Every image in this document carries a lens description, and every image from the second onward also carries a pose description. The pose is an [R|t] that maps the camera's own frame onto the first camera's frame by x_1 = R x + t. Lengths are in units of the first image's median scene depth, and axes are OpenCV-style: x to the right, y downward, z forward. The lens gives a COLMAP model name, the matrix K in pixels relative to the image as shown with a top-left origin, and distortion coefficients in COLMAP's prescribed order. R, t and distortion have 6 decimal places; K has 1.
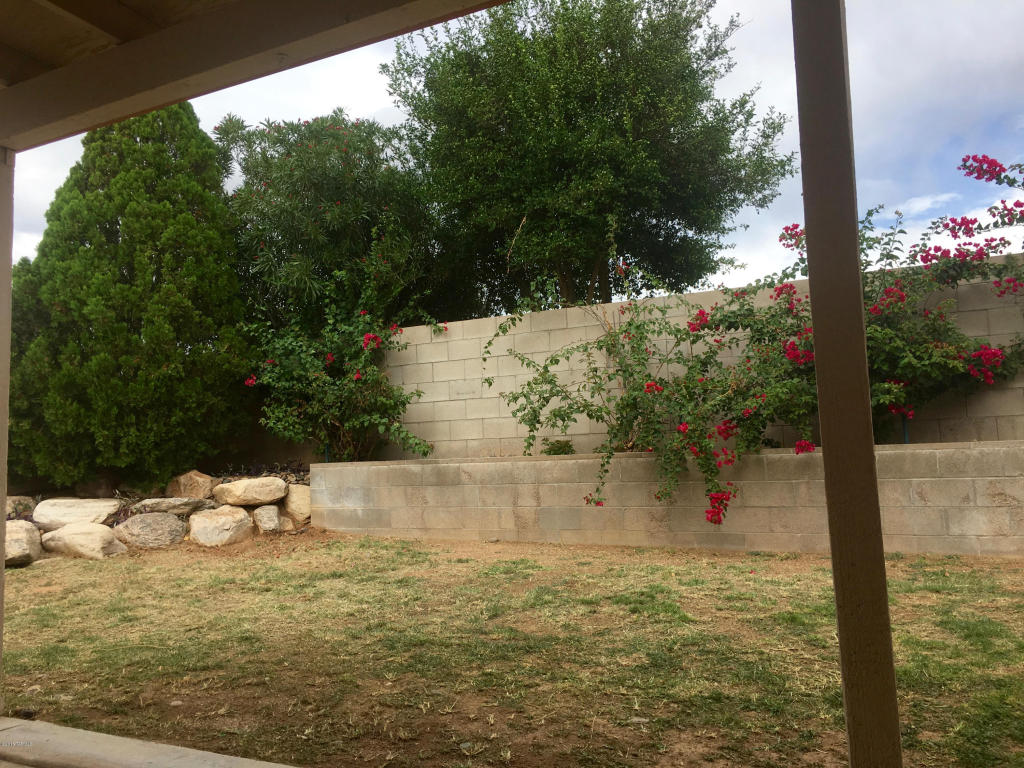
lens RADIAL K [[905.3, 0, 512.0], [0, 905.3, 384.0], [0, 0, 1]] dist [0.077236, -0.114990]
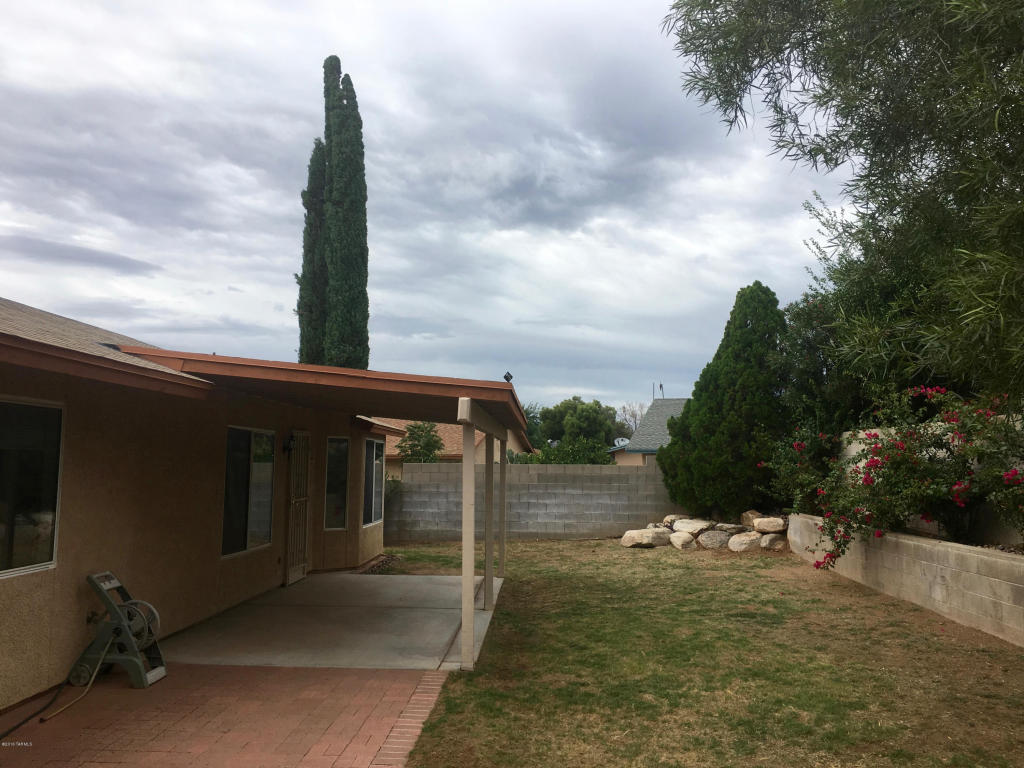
lens RADIAL K [[880.3, 0, 511.6], [0, 880.3, 373.1], [0, 0, 1]] dist [0.072196, -0.112133]
pose [[0.465378, -0.053091, -0.883518, 1.101637], [0.046551, 0.998286, -0.035468, -0.152178], [0.883887, -0.024623, 0.467052, -0.286301]]
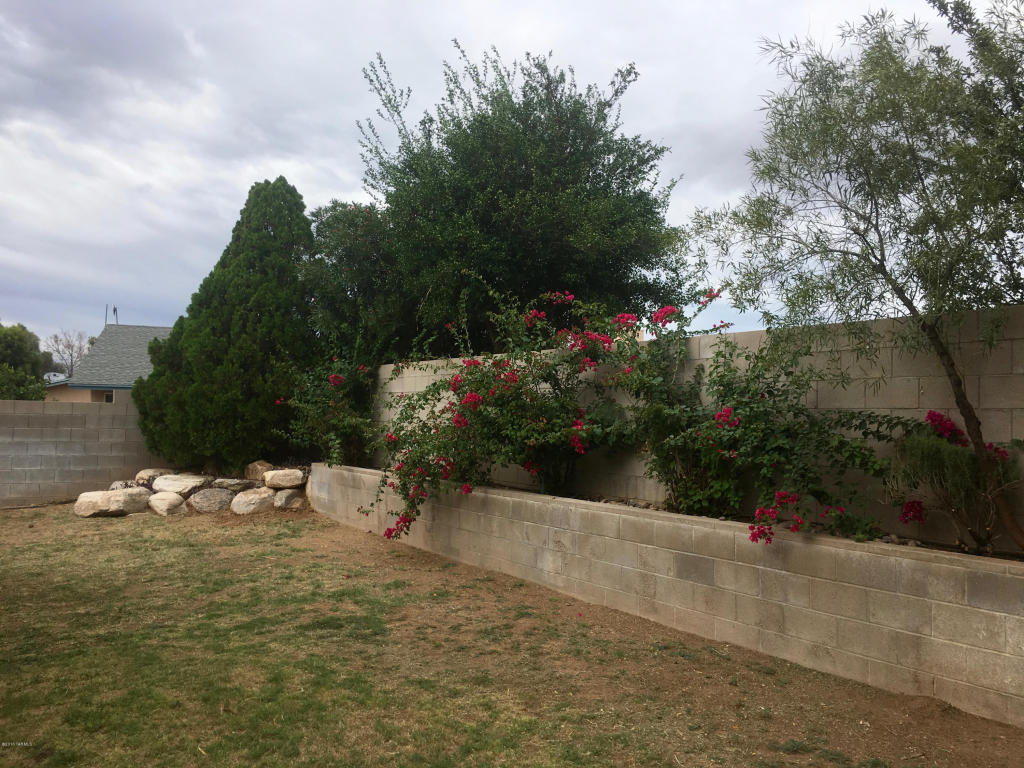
lens RADIAL K [[880.3, 0, 511.6], [0, 880.3, 373.1], [0, 0, 1]] dist [0.072196, -0.112133]
pose [[0.889926, 0.028744, -0.455198, 0.703797], [-0.014349, 0.999283, 0.035048, -0.108838], [0.455878, -0.024659, 0.889700, -0.088934]]
